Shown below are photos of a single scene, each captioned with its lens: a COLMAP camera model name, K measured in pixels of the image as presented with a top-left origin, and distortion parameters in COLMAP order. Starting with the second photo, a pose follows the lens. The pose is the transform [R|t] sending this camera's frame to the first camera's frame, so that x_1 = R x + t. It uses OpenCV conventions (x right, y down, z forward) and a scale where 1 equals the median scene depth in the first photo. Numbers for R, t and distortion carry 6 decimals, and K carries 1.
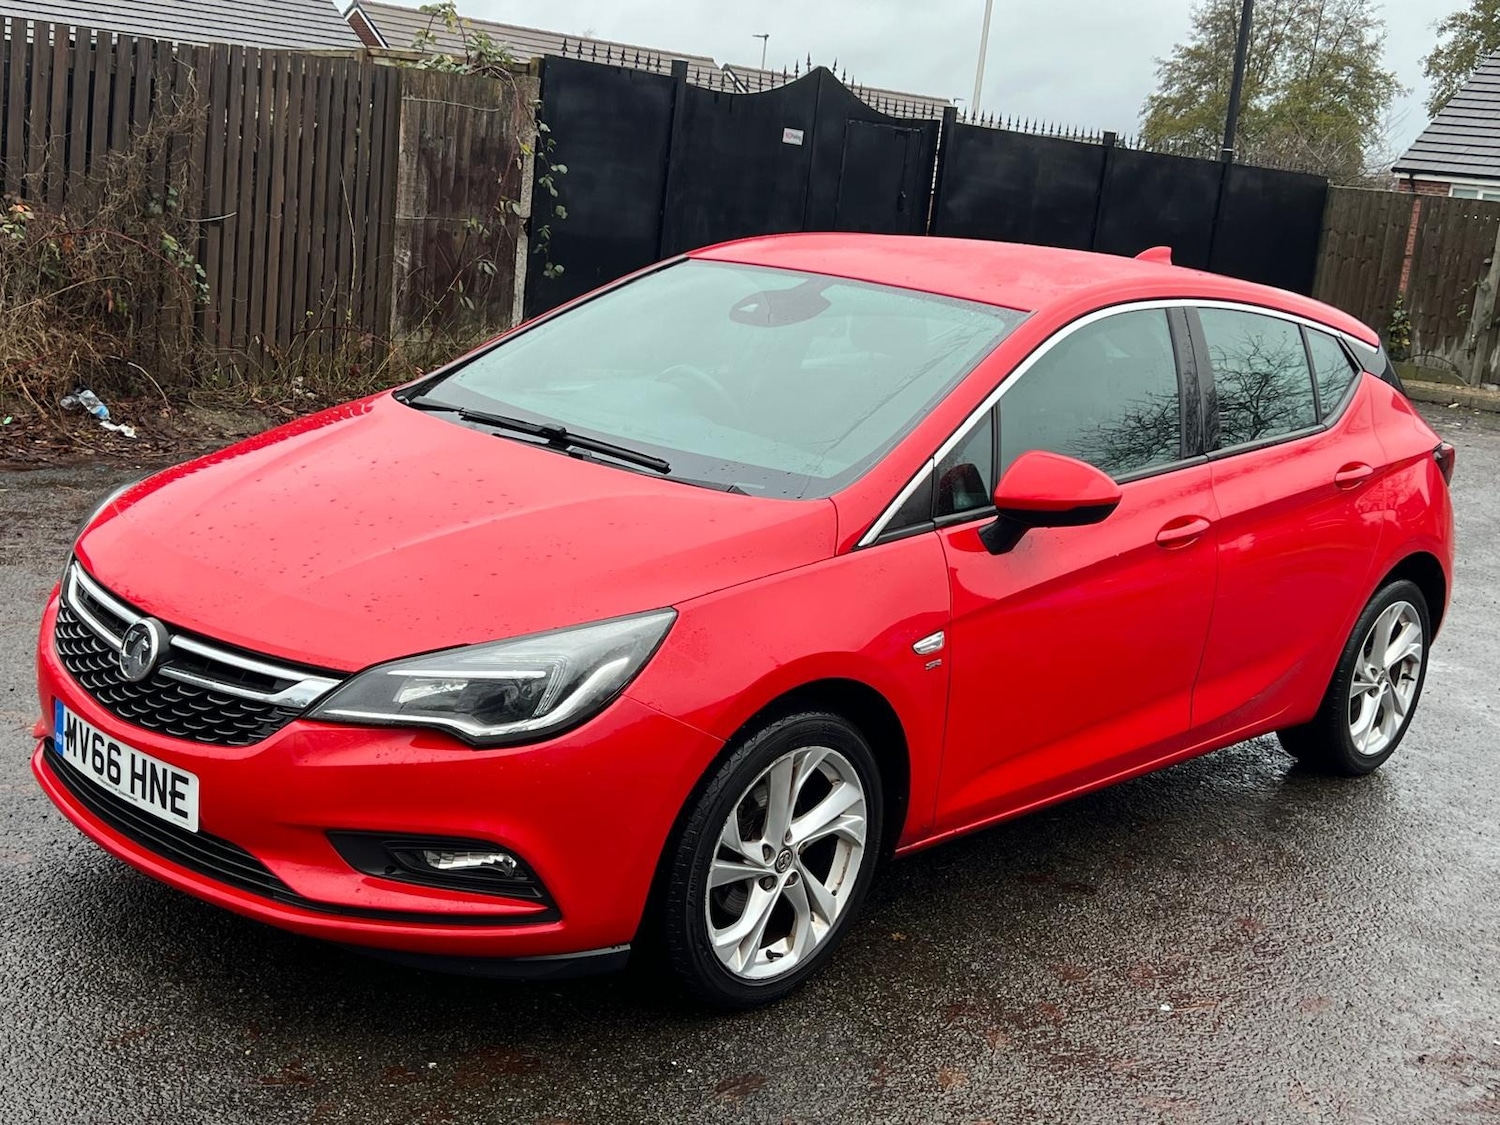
lens RADIAL K [[1880.9, 0, 748.6], [0, 1880.9, 564.1], [0, 0, 1]] dist [0.158265, -0.366026]
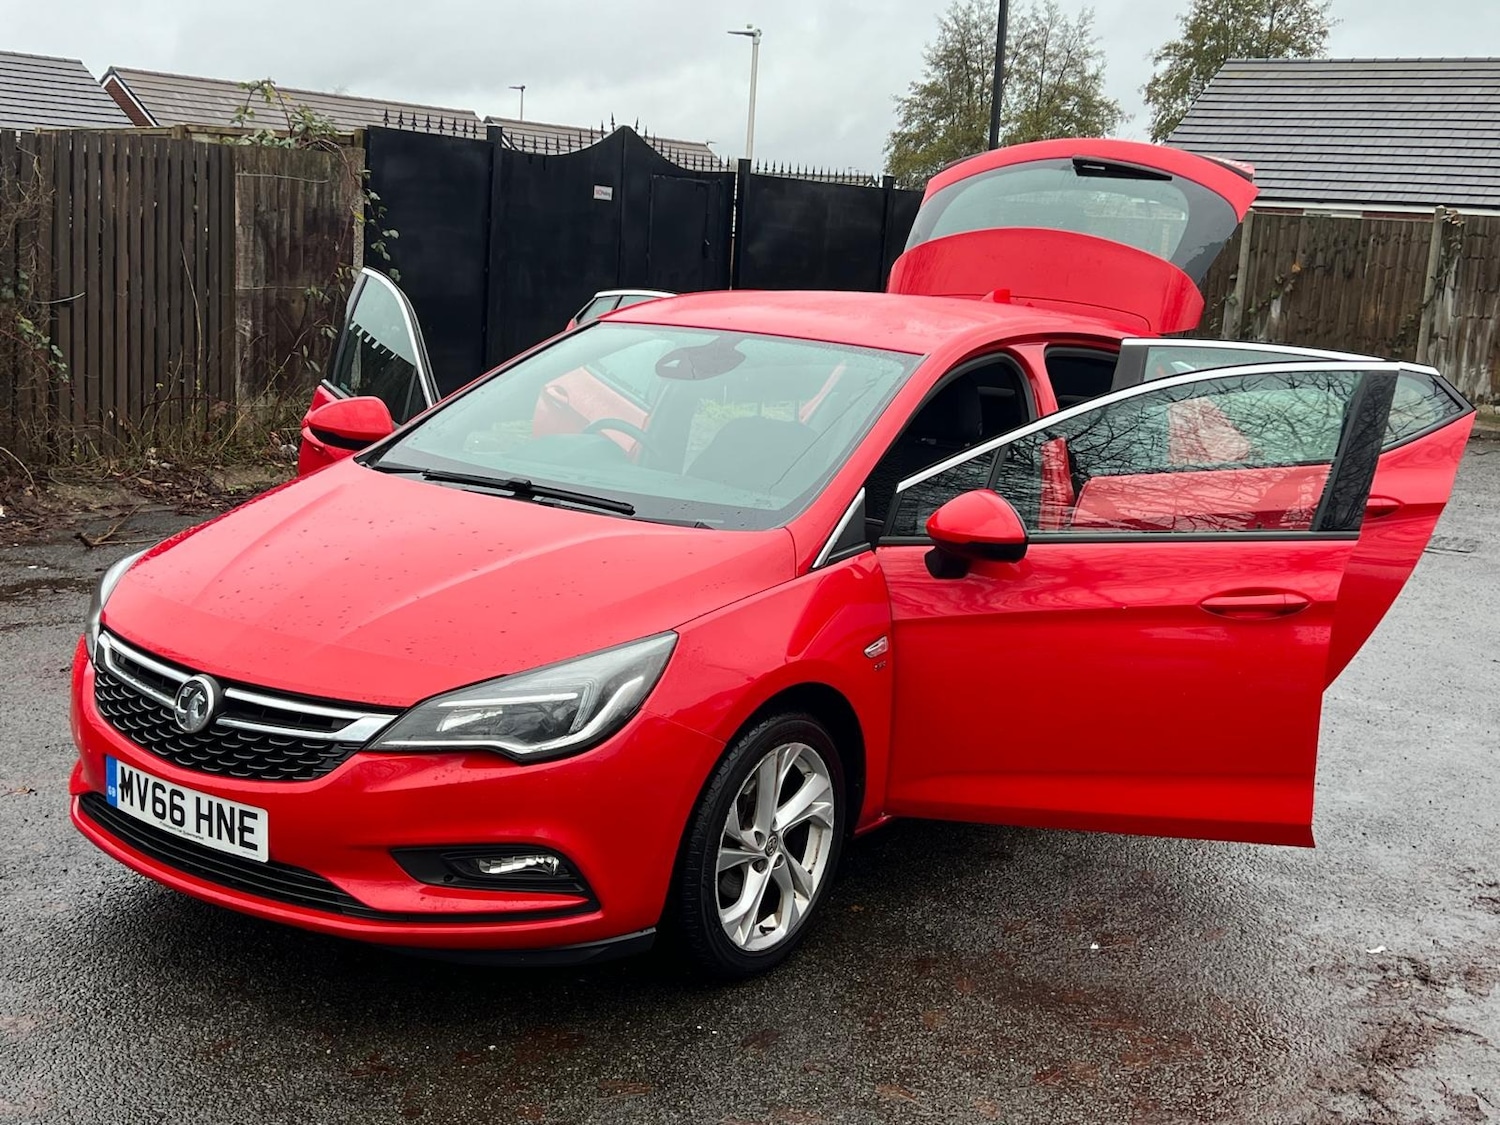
lens RADIAL K [[1834.9, 0, 746.2], [0, 1834.9, 571.8], [0, 0, 1]] dist [0.186242, -0.459786]
pose [[0.991293, -0.067549, 0.113024, -0.108422], [0.069058, 0.997568, -0.009482, 0.000475], [-0.112109, 0.017204, 0.993547, -0.110820]]
